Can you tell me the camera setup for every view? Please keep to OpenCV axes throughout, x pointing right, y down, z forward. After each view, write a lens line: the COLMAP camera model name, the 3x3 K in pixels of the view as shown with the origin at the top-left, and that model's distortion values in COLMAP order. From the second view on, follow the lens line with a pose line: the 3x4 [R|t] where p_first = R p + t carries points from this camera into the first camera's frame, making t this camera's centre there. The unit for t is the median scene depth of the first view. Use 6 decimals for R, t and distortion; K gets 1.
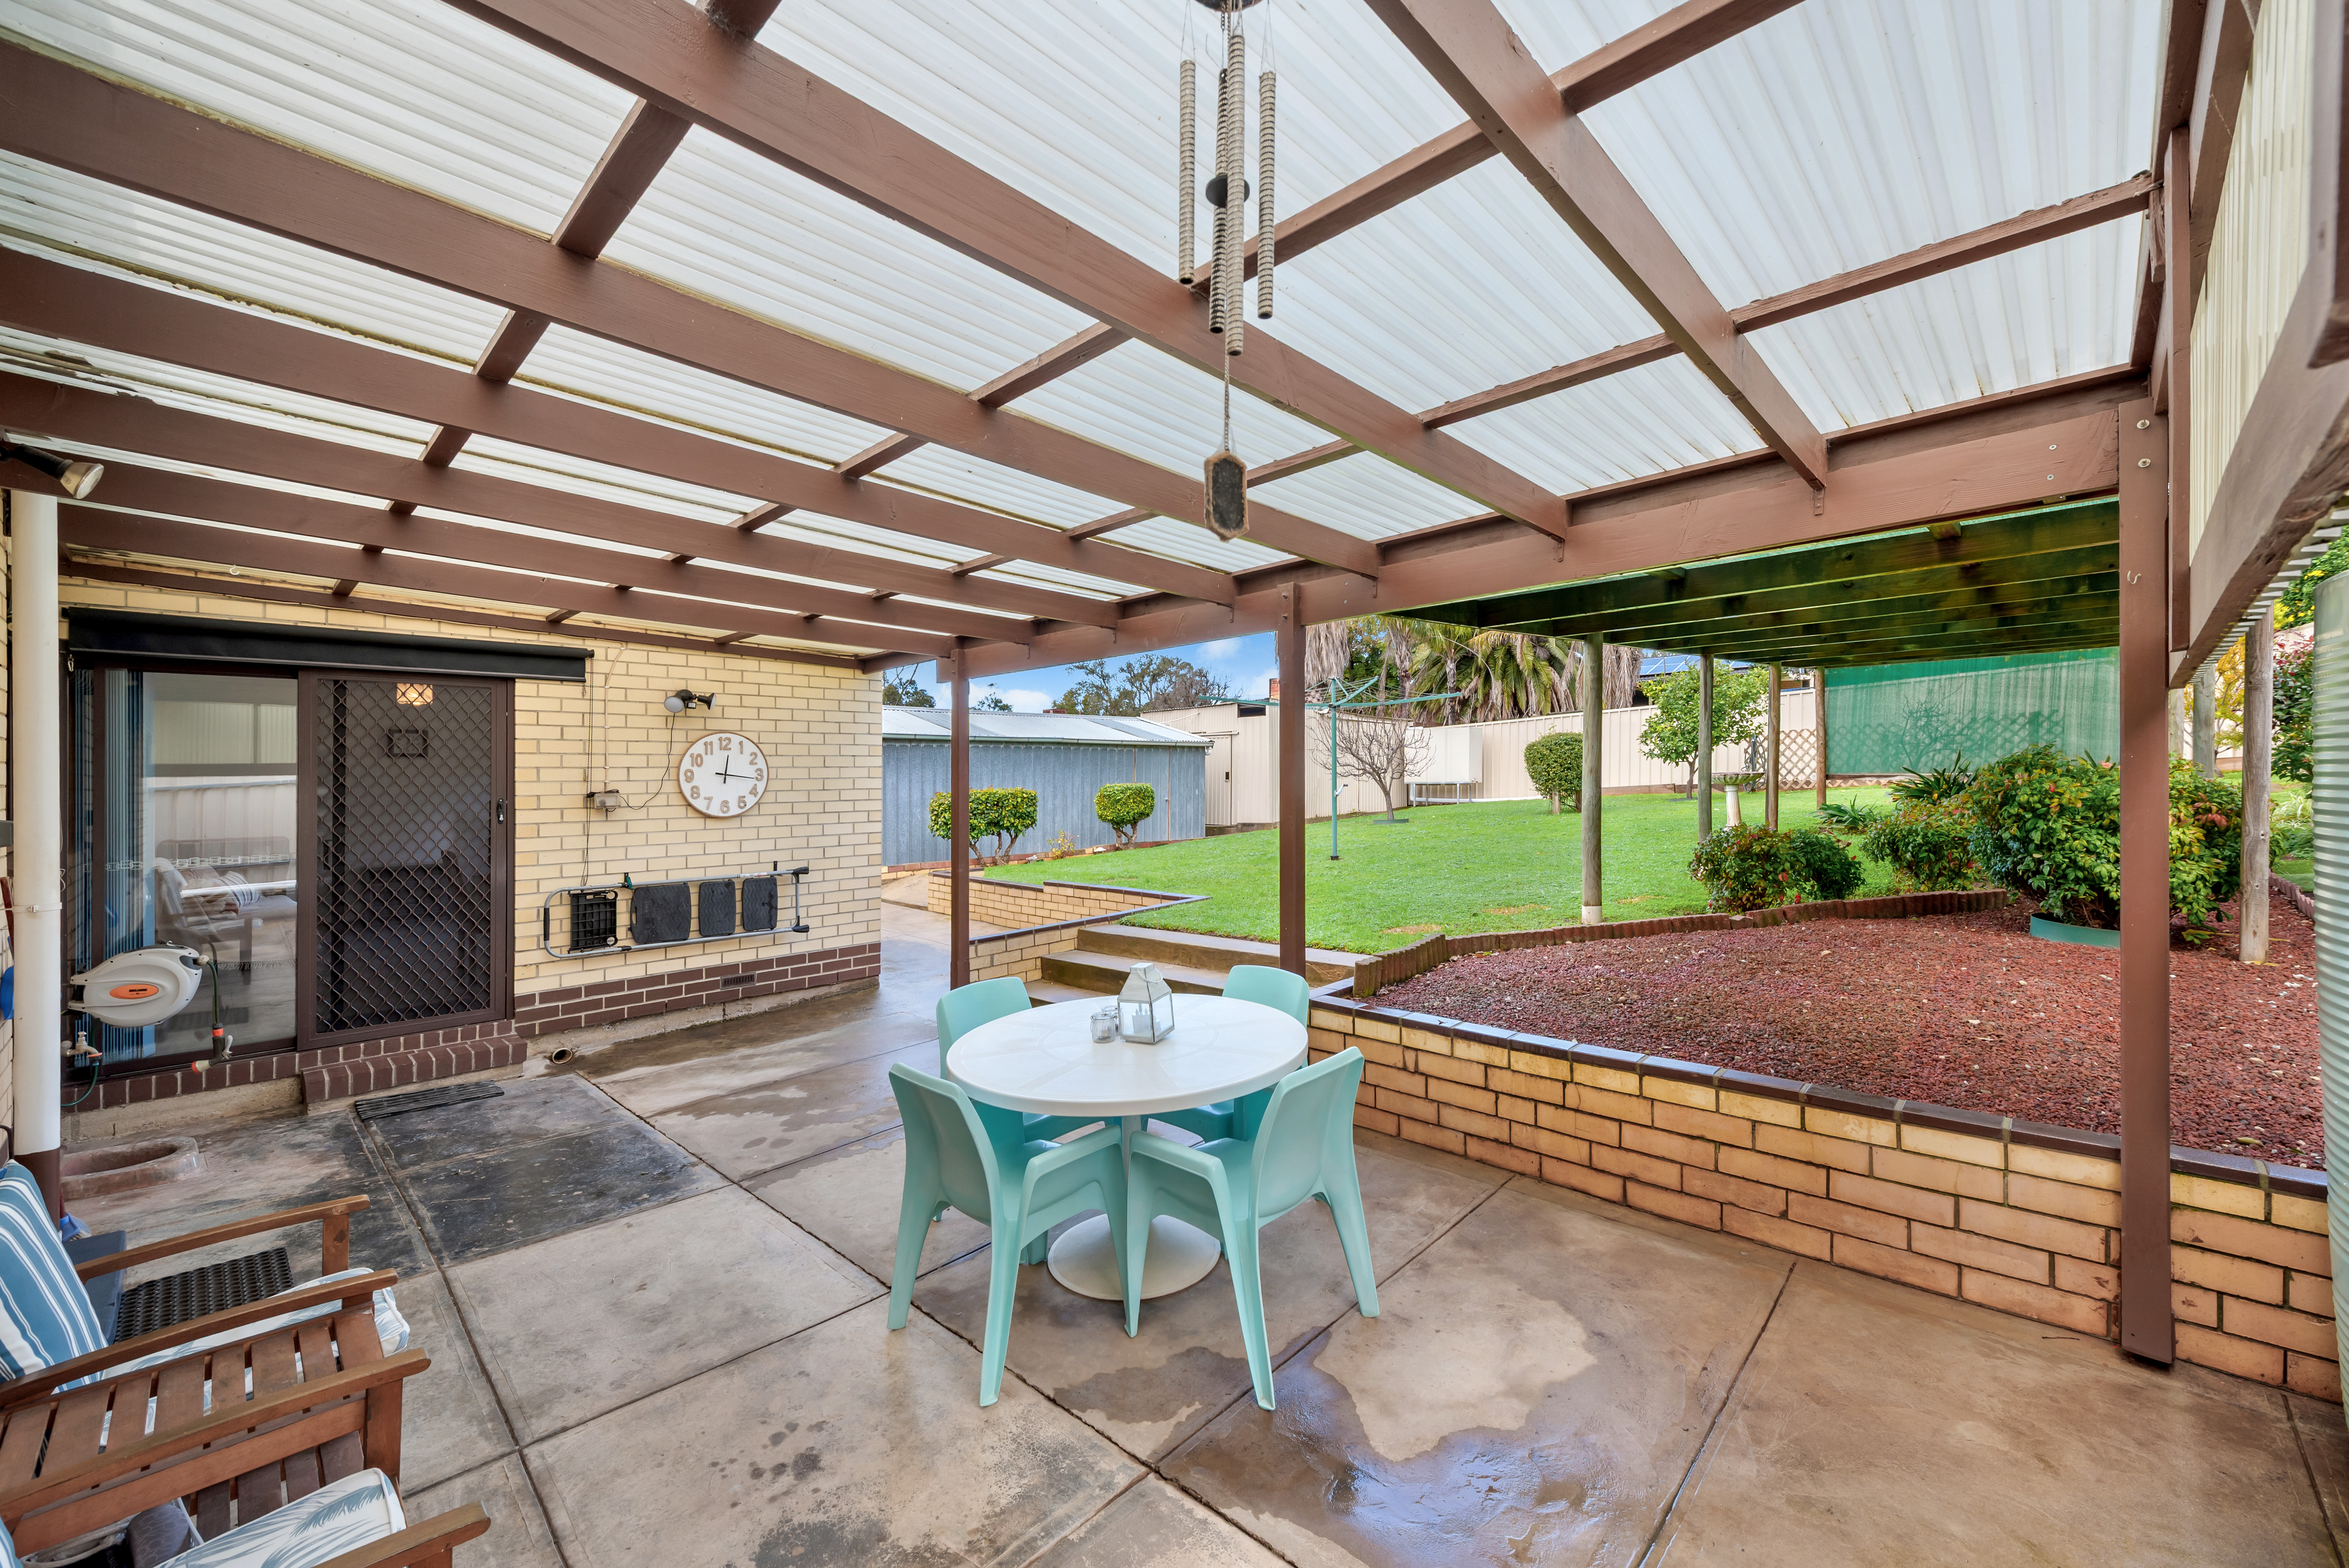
lens RADIAL K [[929.9, 0, 1179.4], [0, 929.9, 788.1], [0, 0, 1]] dist [0.018023, -0.005674]
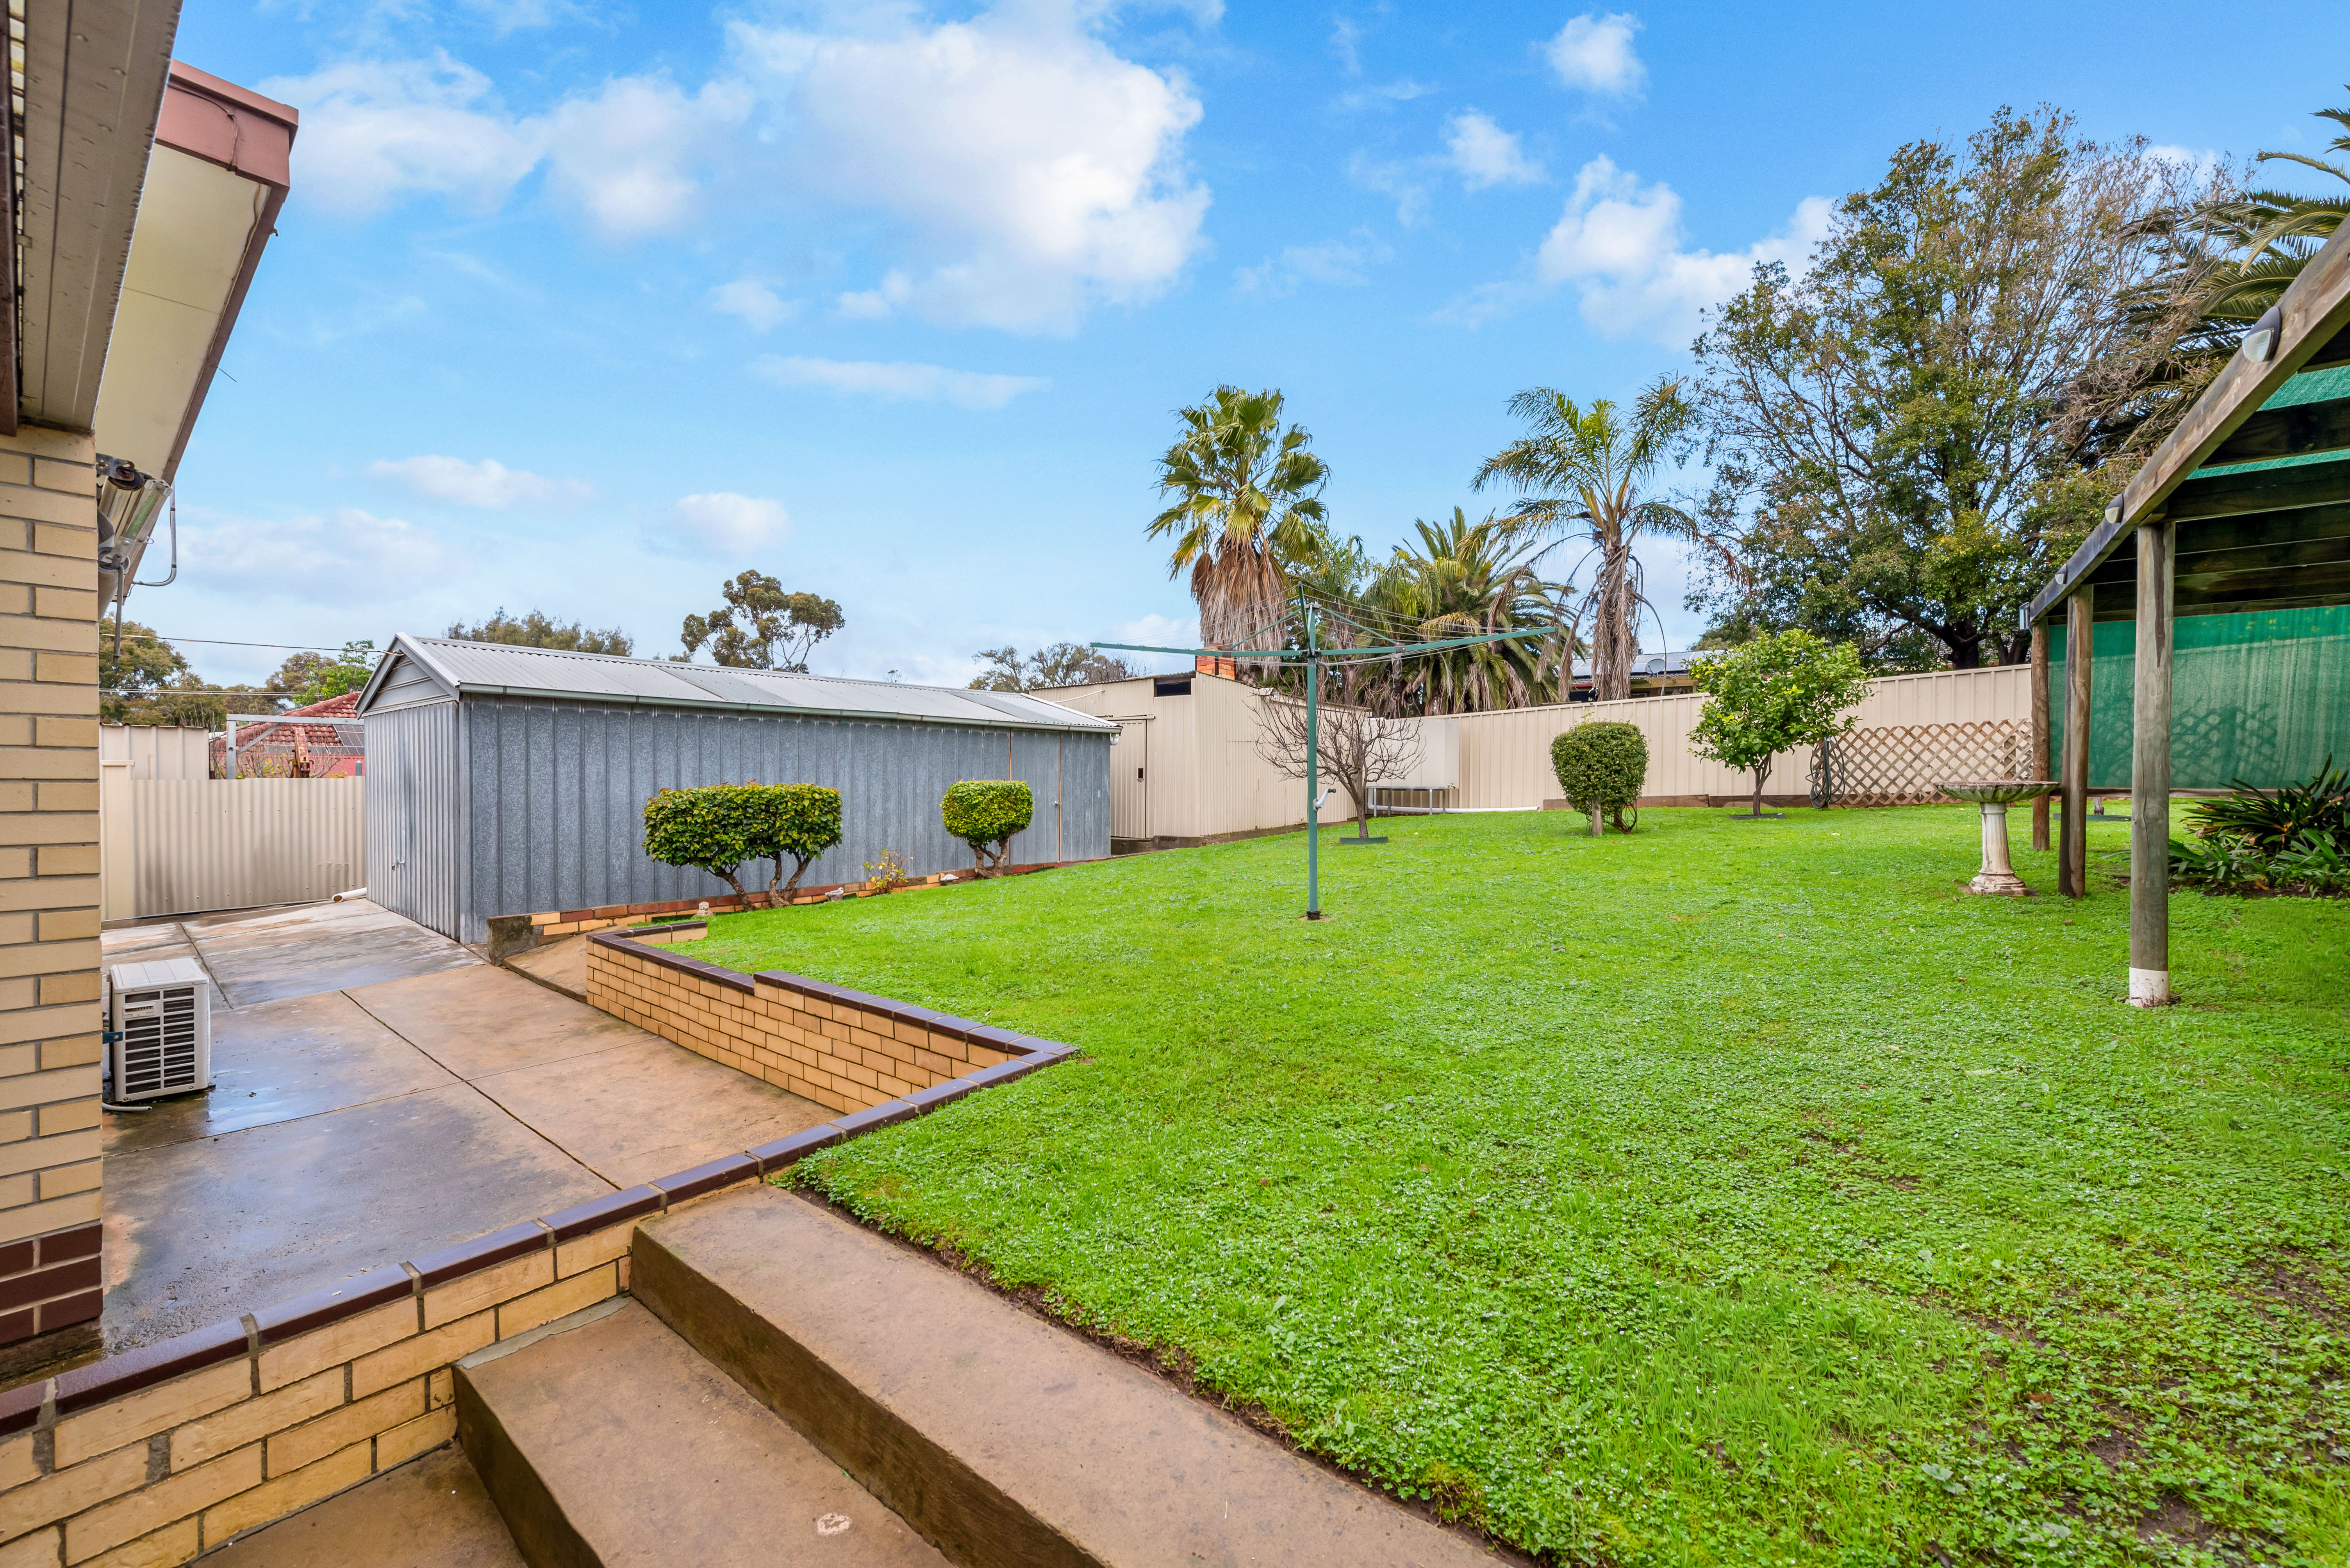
lens RADIAL K [[930.2, 0, 1179.9], [0, 930.2, 788.1], [0, 0, 1]] dist [0.018023, -0.005674]
pose [[0.995972, 0.018511, 0.087732, 0.022270], [-0.018522, 0.999828, -0.000688, -0.002031], [-0.087729, -0.000939, 0.996144, 0.309516]]
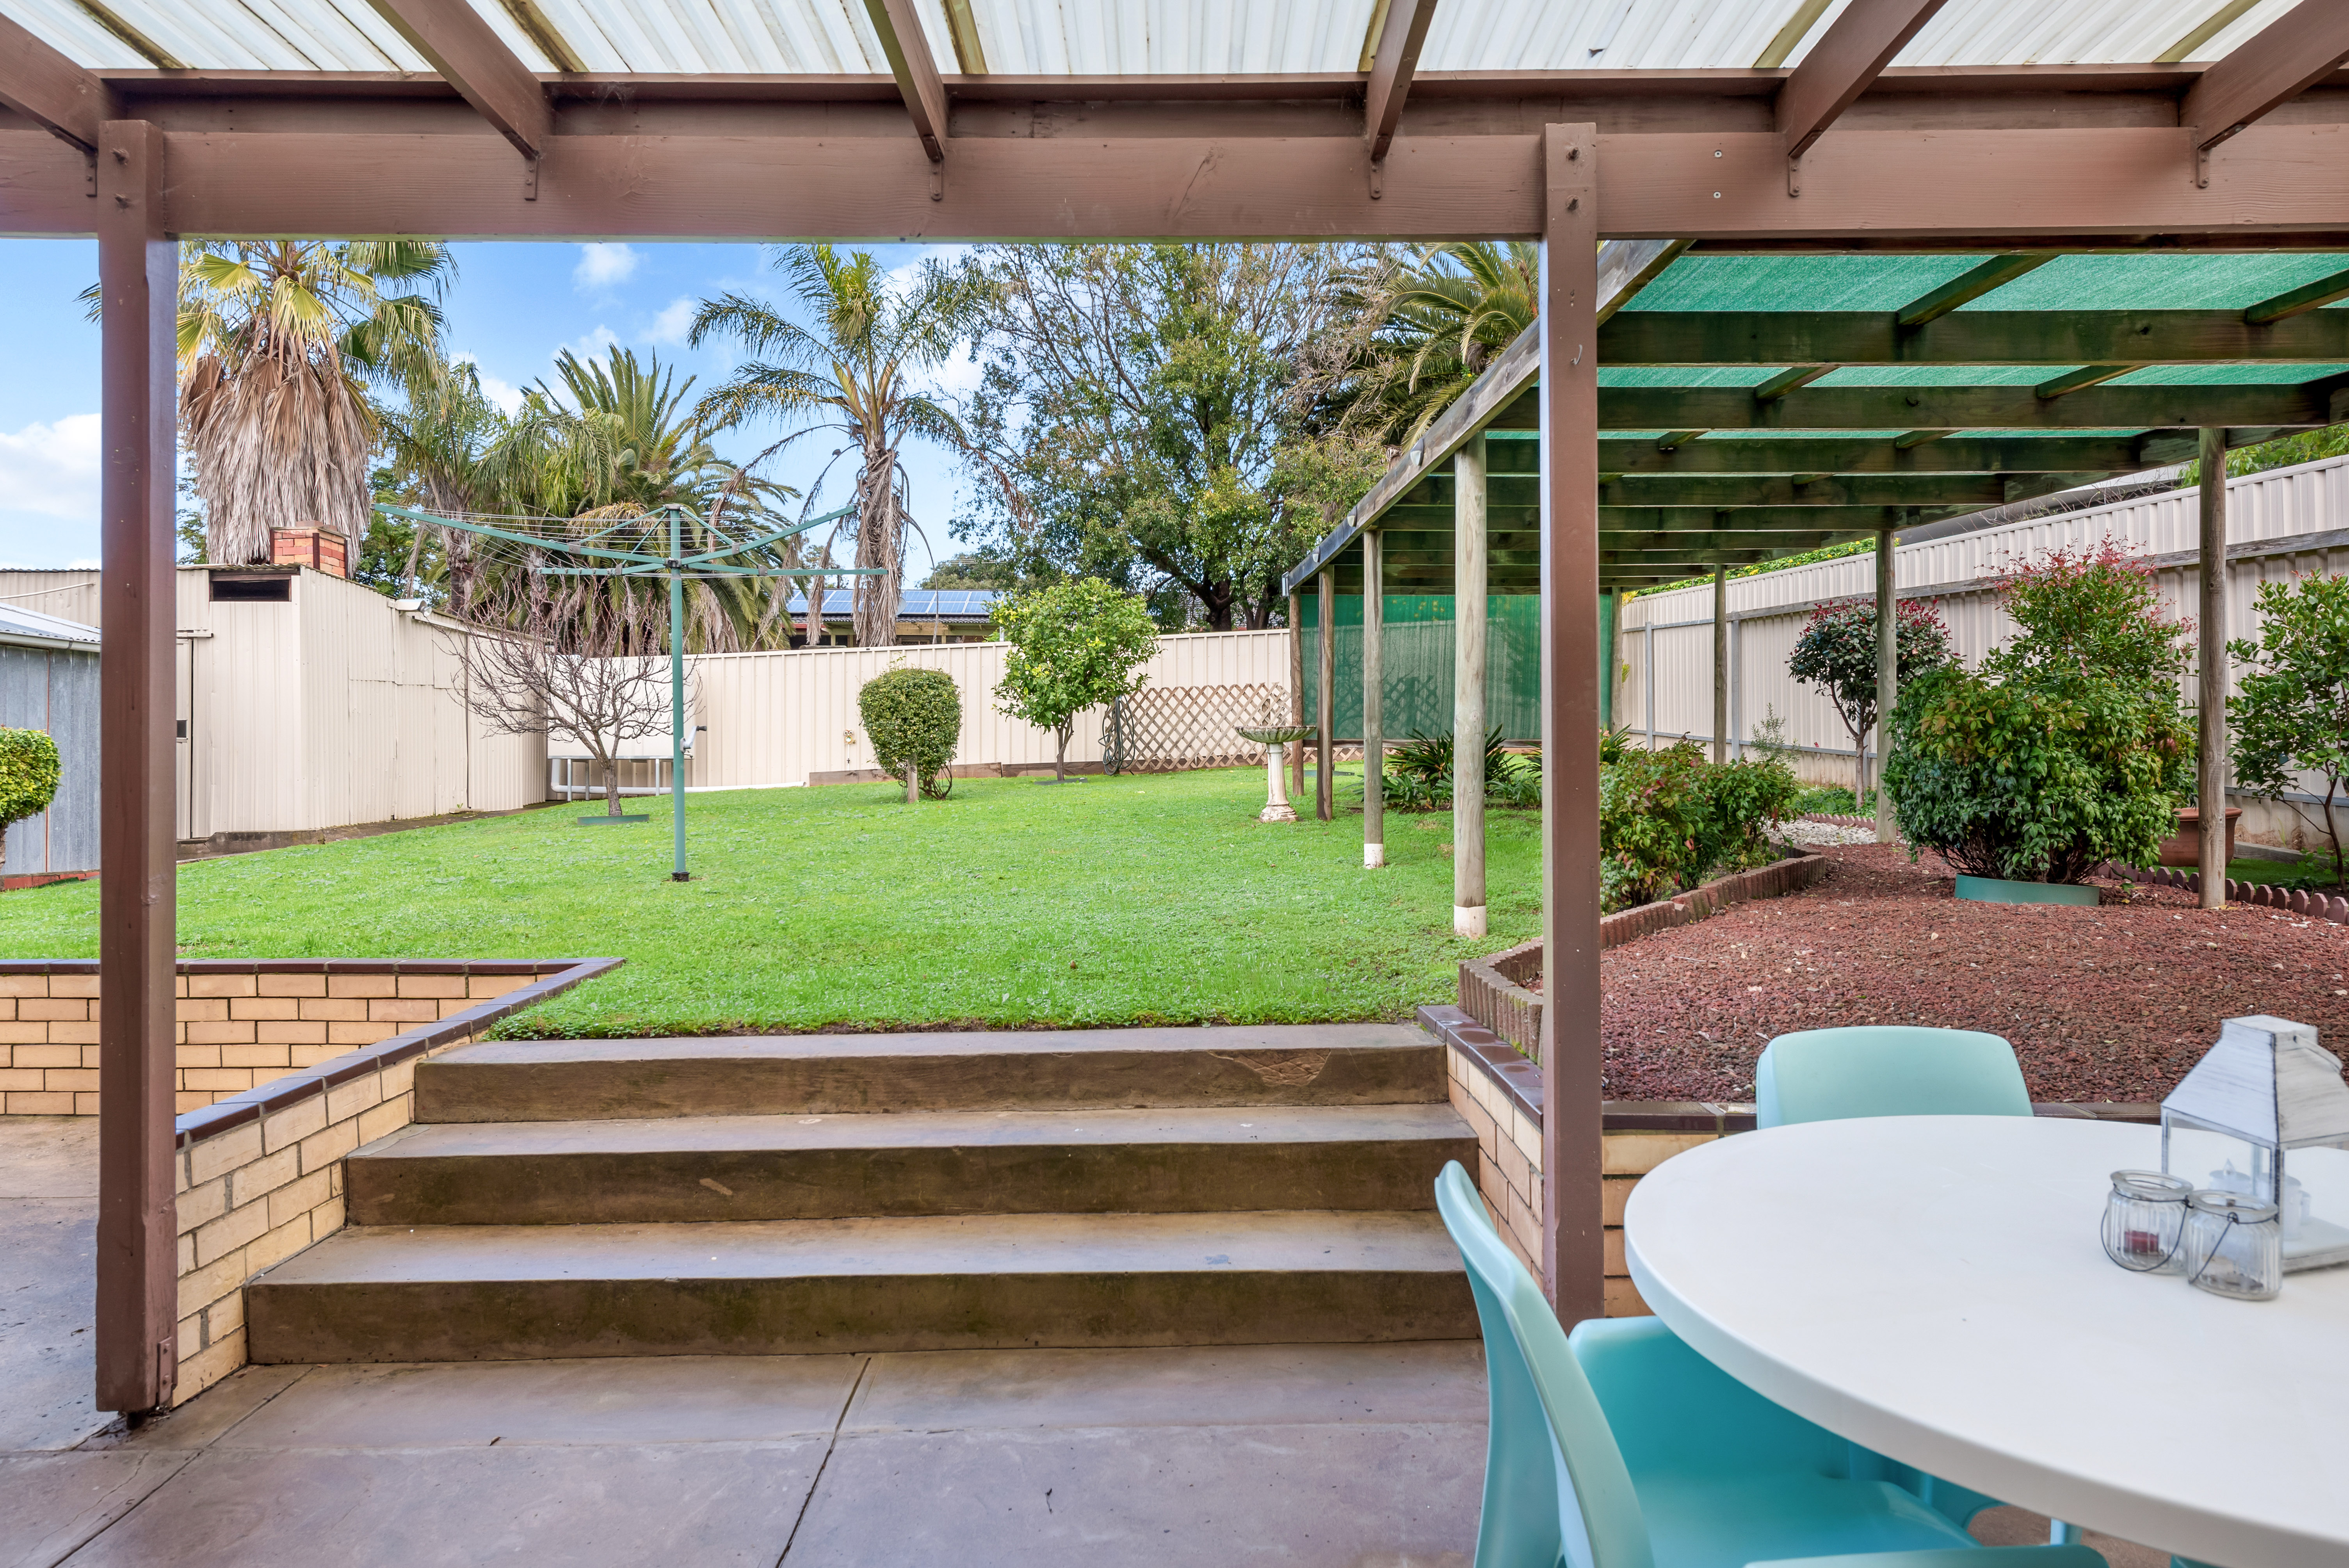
lens RADIAL K [[1489.3, 0, 1181.7], [0, 1489.3, 749.3], [0, 0, 1]] dist [0.019568, -0.001877]
pose [[0.716123, 0.025462, 0.697510, -0.140318], [-0.003665, 0.999458, -0.032721, 0.024000], [-0.697965, 0.020876, 0.715828, 0.186344]]
